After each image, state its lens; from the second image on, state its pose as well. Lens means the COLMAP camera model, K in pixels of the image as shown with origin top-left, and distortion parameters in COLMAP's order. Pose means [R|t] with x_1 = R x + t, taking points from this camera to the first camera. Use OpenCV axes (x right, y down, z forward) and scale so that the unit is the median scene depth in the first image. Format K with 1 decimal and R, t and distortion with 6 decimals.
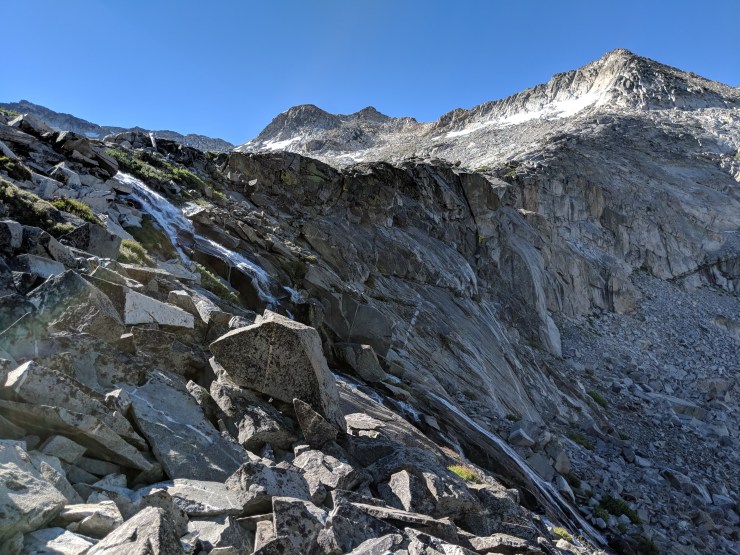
lens RADIAL K [[576.2, 0, 370.3], [0, 576.2, 277.9], [0, 0, 1]] dist [0.066339, -0.138718]
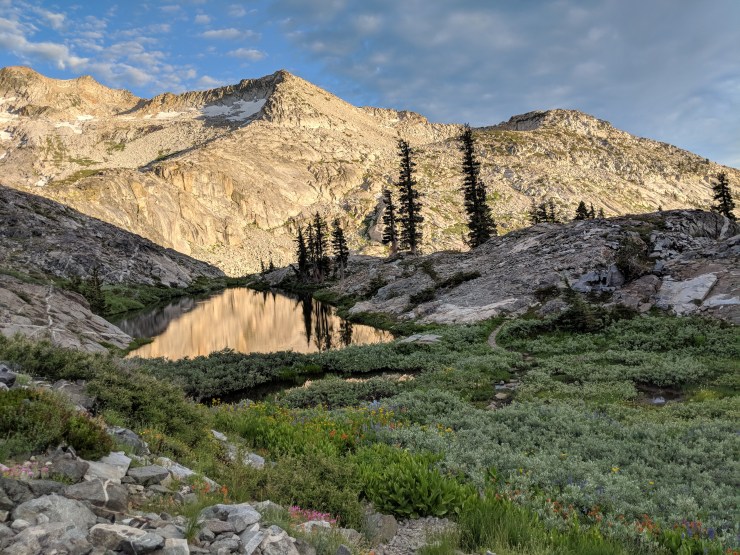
lens RADIAL K [[576.2, 0, 377.0], [0, 576.2, 278.3], [0, 0, 1]] dist [0.066339, -0.138718]
pose [[0.896872, -0.017483, 0.441944, -0.005073], [-0.013895, 0.997612, 0.067661, 0.027942], [-0.442072, -0.066824, 0.894487, -0.871209]]
